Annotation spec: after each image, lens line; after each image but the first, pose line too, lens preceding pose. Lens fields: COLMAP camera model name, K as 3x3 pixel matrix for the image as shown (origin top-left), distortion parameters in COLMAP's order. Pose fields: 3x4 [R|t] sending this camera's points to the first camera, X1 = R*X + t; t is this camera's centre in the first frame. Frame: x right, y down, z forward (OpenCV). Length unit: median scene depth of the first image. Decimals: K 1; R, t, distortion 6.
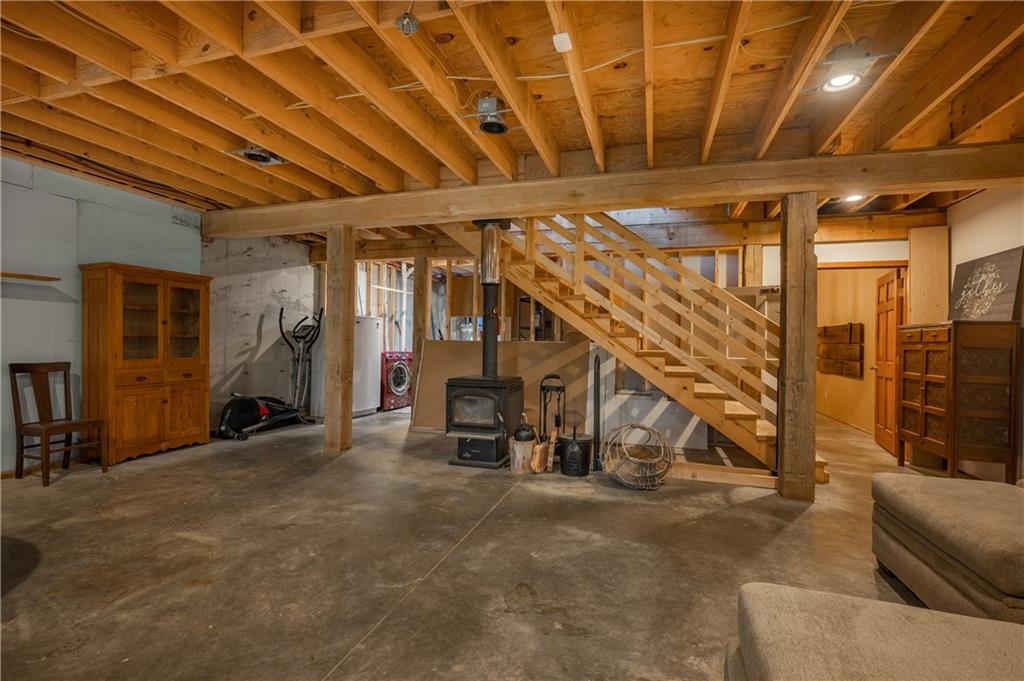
lens RADIAL K [[463.8, 0, 510.1], [0, 463.8, 340.9], [0, 0, 1]] dist [0.000046, 0.000405]
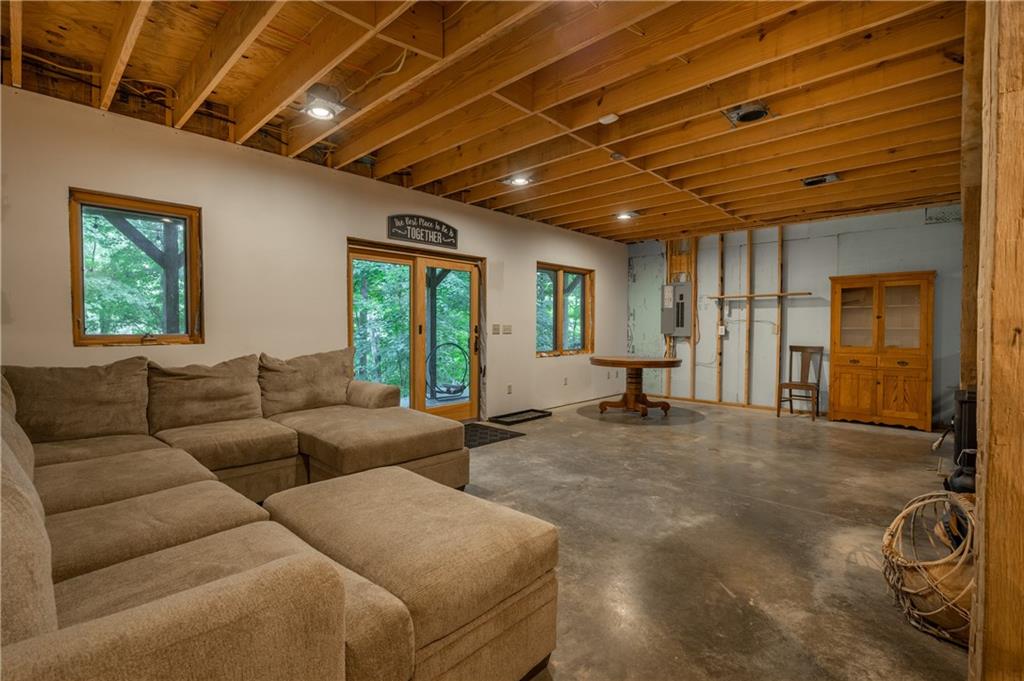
lens RADIAL K [[463.8, 0, 510.1], [0, 463.8, 340.9], [0, 0, 1]] dist [0.000046, 0.000405]
pose [[-0.436168, 0.009955, -0.899810, 1.104780], [-0.010053, 0.999822, 0.015935, 0.017572], [0.899809, 0.015996, -0.435990, 0.971317]]
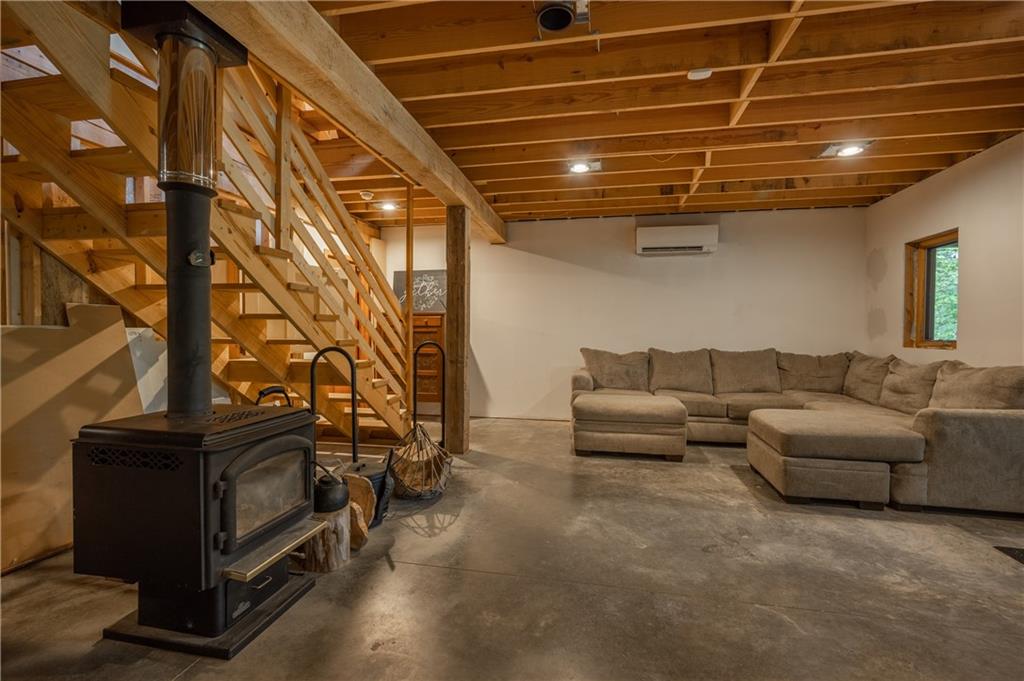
lens RADIAL K [[467.1, 0, 512.0], [0, 467.1, 340.5], [0, 0, 1]] dist [0.000020, -0.000201]
pose [[-0.106341, -0.037792, 0.993611, -0.728795], [-0.008876, 0.999274, 0.037058, -0.010292], [-0.994290, -0.004879, -0.106599, 1.133448]]
